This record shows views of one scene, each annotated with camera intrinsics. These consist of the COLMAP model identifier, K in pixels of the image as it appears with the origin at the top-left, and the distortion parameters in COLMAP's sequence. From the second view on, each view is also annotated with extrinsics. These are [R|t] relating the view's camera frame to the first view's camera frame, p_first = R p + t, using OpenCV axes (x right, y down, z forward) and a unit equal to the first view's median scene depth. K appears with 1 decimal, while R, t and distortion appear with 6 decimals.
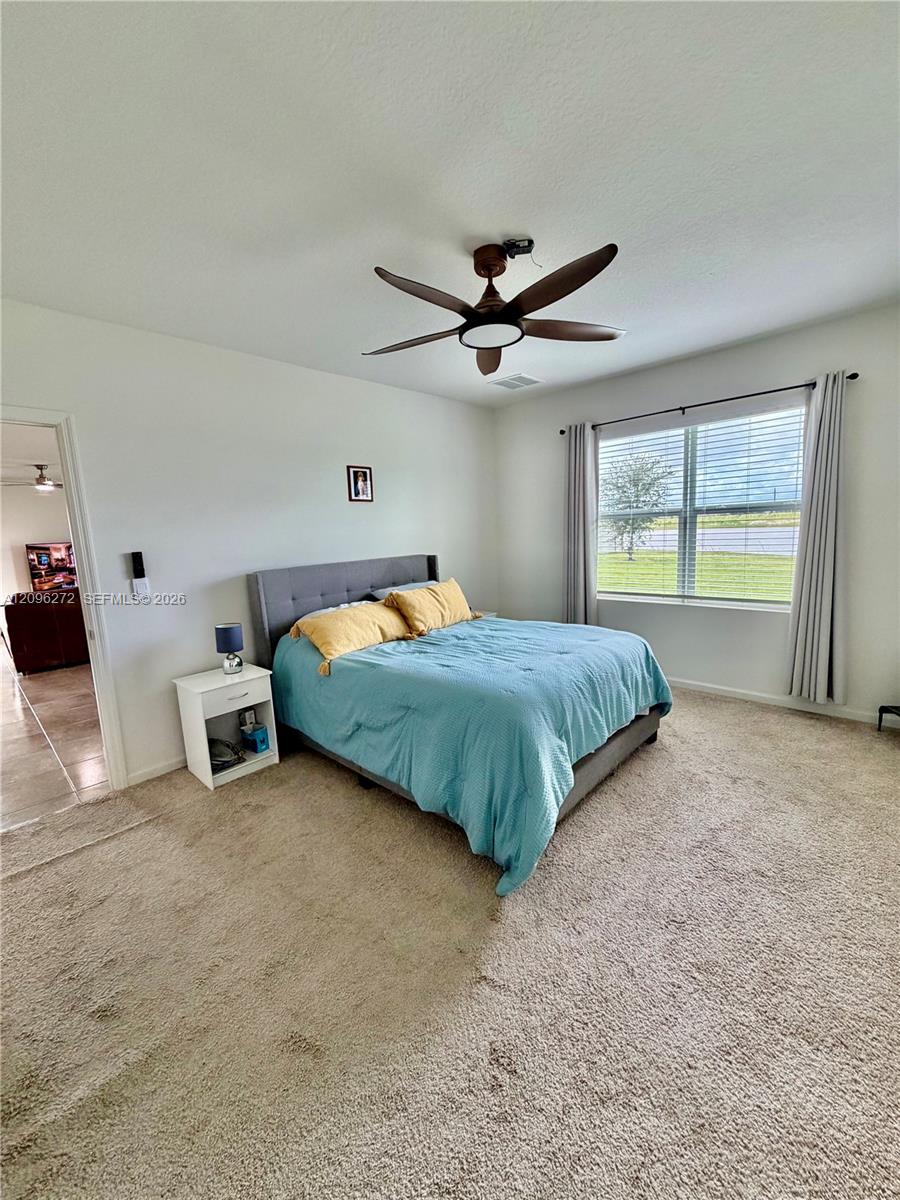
lens RADIAL K [[477.6, 0, 449.4], [0, 477.6, 600.8], [0, 0, 1]] dist [-0.003463, 0.000031]
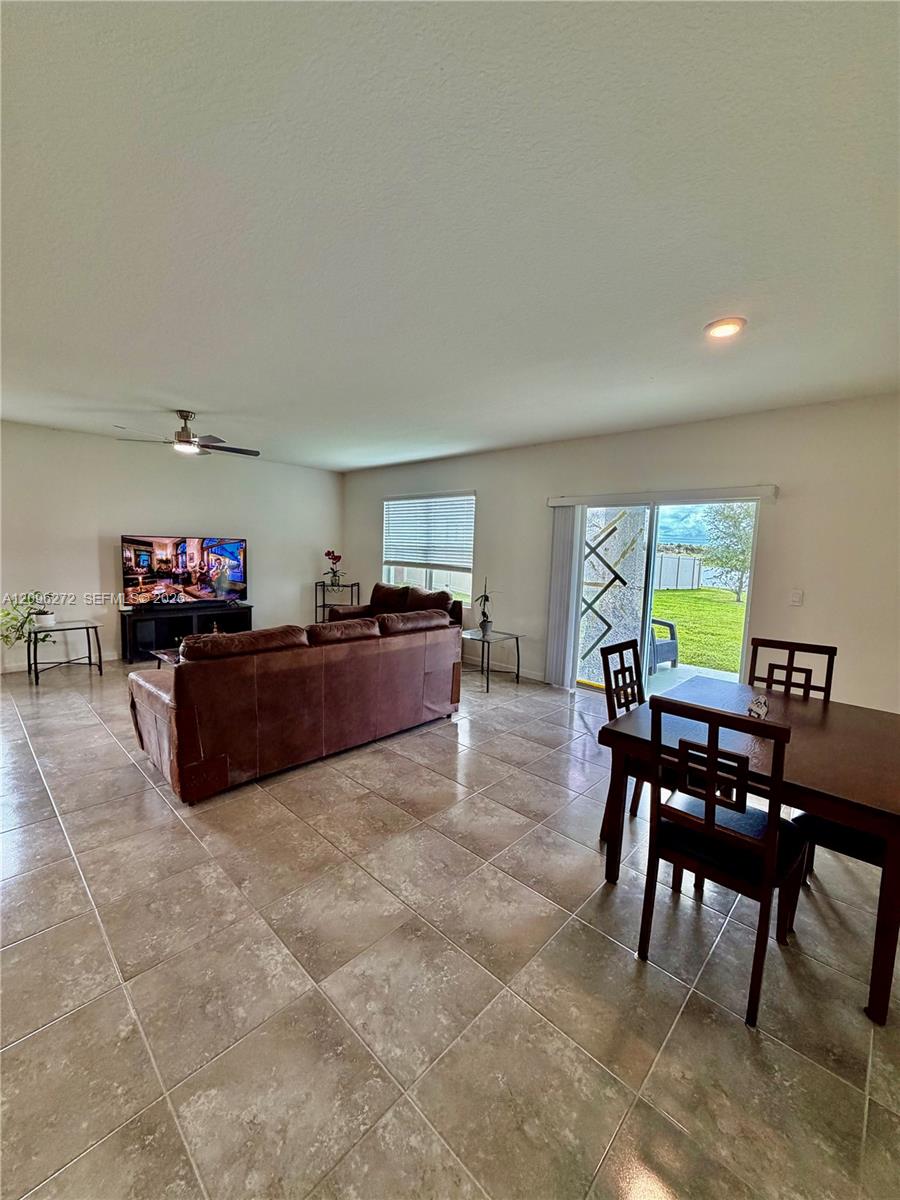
lens RADIAL K [[477.6, 0, 448.3], [0, 477.6, 600.0], [0, 0, 1]] dist [-0.003463, 0.000031]
pose [[0.997039, 0.076599, 0.006741, -0.419701], [-0.076319, 0.996471, -0.034952, -0.038452], [-0.009395, 0.034334, 0.999366, 0.321522]]
